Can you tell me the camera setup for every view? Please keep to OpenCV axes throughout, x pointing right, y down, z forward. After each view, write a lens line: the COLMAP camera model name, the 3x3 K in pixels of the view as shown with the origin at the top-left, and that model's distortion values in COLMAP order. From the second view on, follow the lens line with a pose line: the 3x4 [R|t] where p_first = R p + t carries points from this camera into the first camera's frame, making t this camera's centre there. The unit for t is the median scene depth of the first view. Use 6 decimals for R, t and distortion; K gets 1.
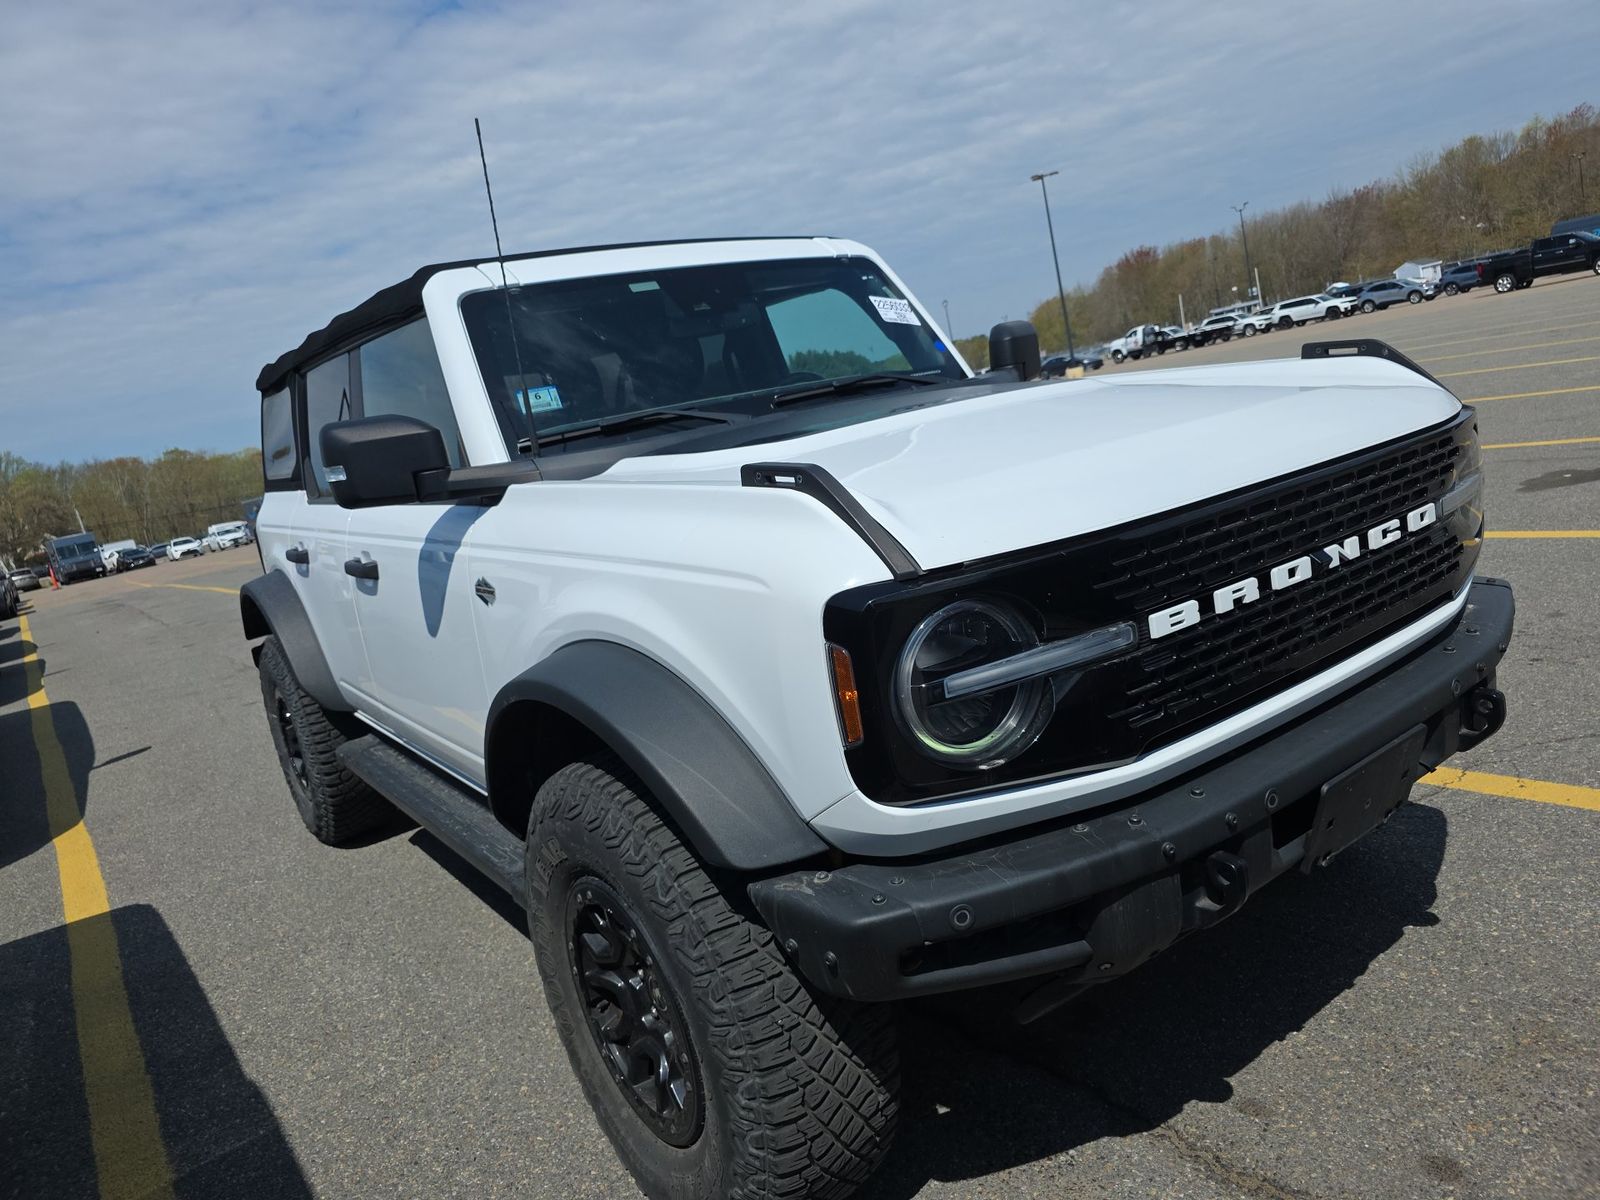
lens RADIAL K [[1079.3, 0, 824.6], [0, 1079.3, 590.9], [0, 0, 1]] dist [-0.002446, -0.002420]
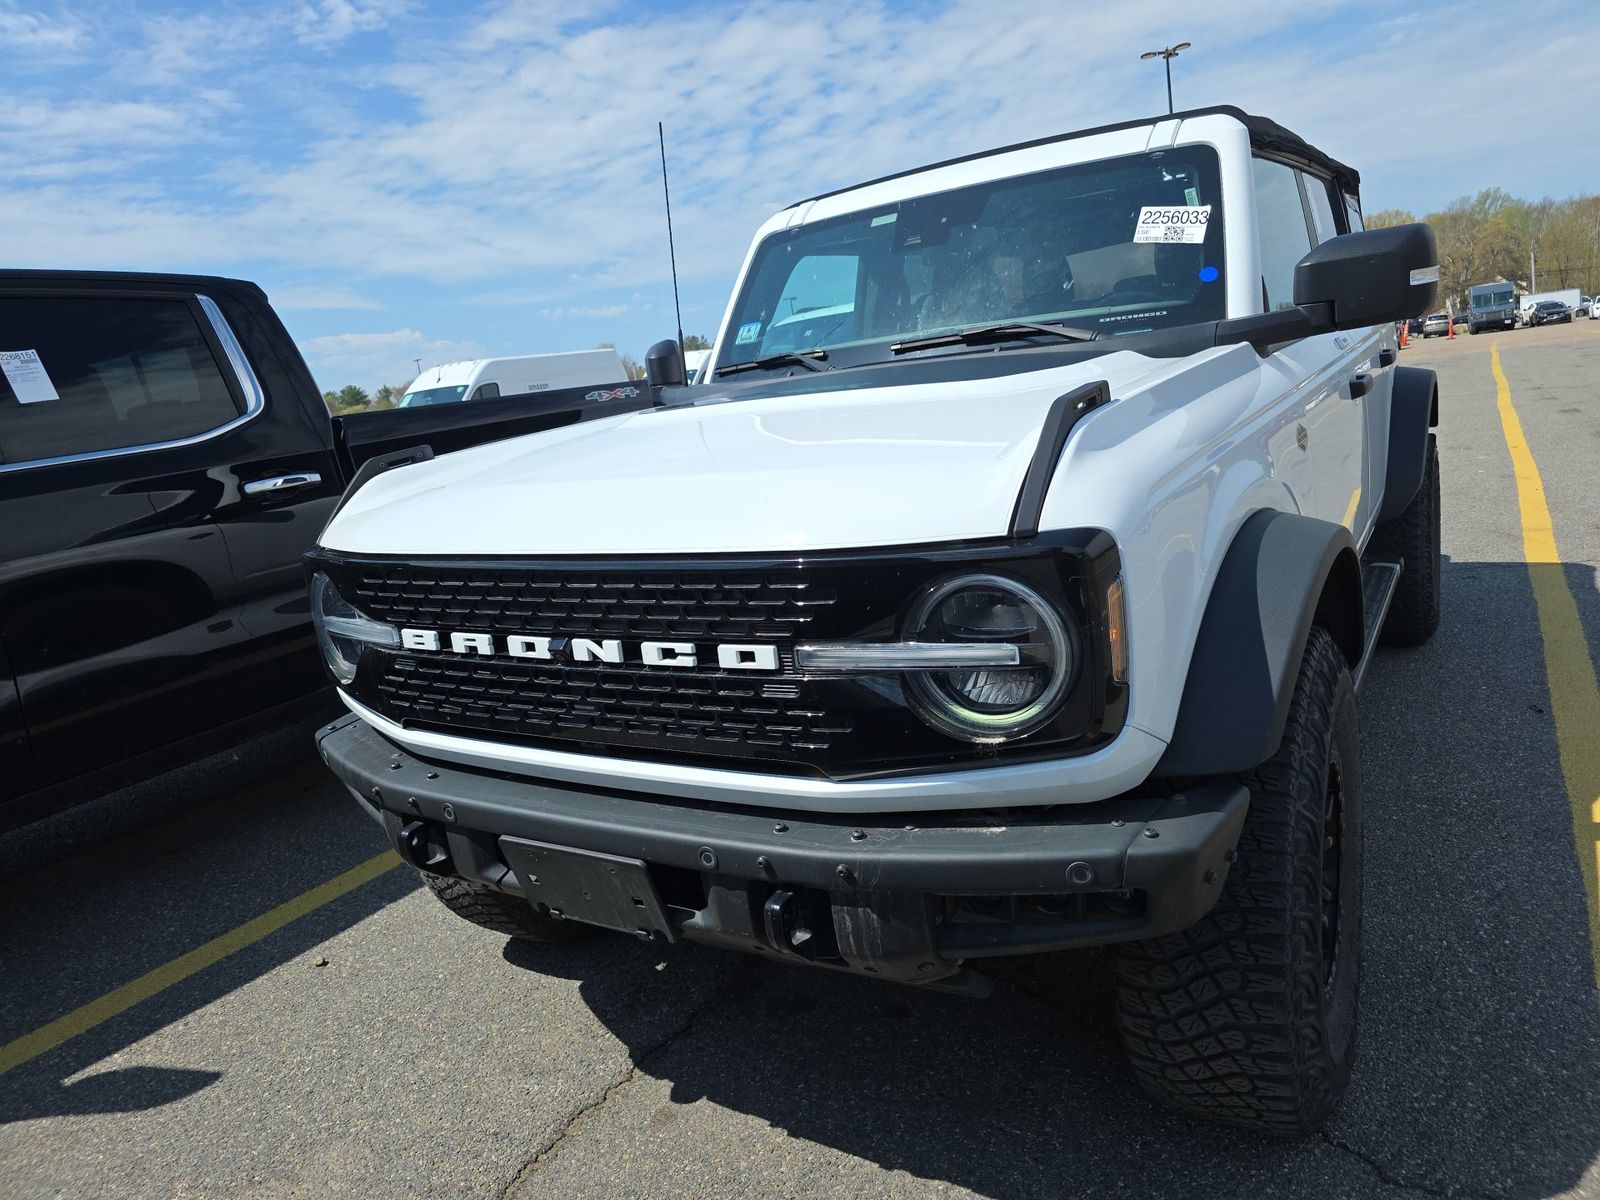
lens RADIAL K [[1089.2, 0, 791.5], [0, 1089.2, 598.4], [0, 0, 1]] dist [0.027900, -0.028842]
pose [[0.373998, 0.312507, -0.873192, 1.198794], [-0.104036, 0.949713, 0.295333, -0.333457], [0.921576, -0.019610, 0.387703, 0.689184]]
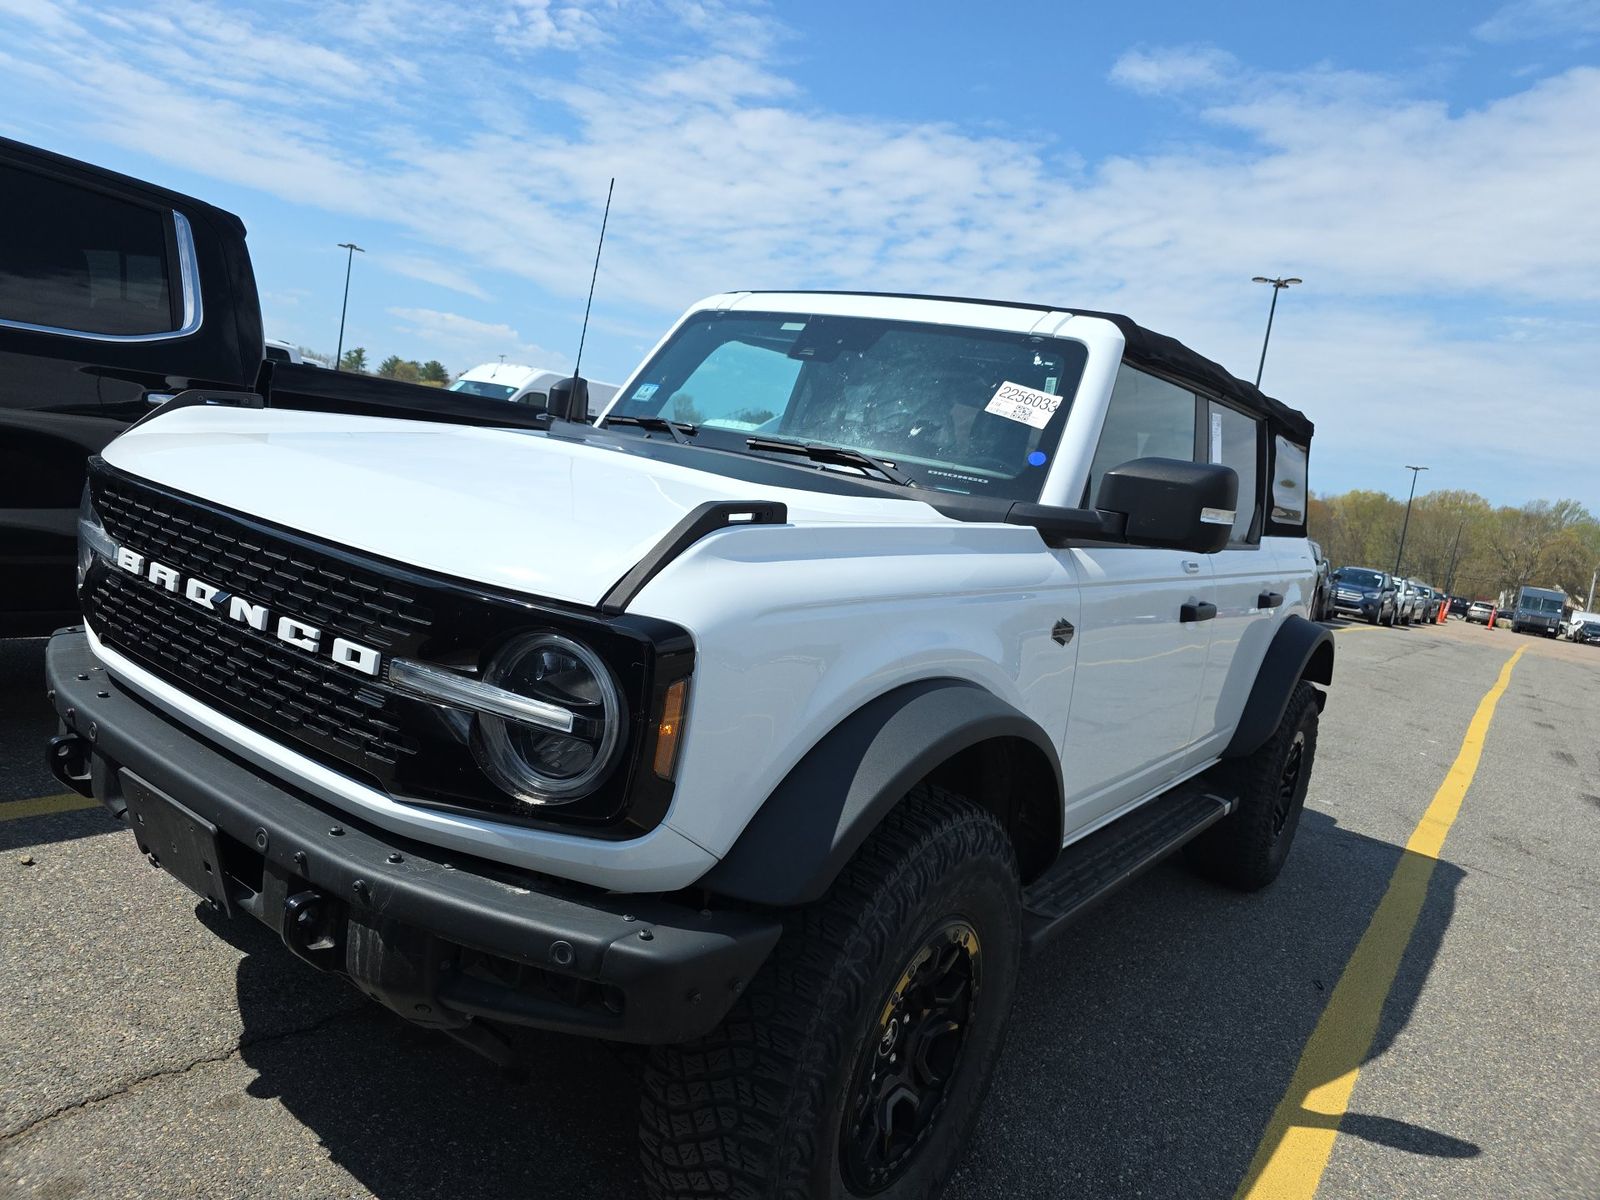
lens RADIAL K [[1089.2, 0, 791.5], [0, 1089.2, 598.4], [0, 0, 1]] dist [0.027900, -0.028842]
pose [[0.266267, 0.335488, -0.903631, 1.303126], [-0.375771, 0.899431, 0.223202, -0.392193], [0.887636, 0.280127, 0.365556, 0.936733]]
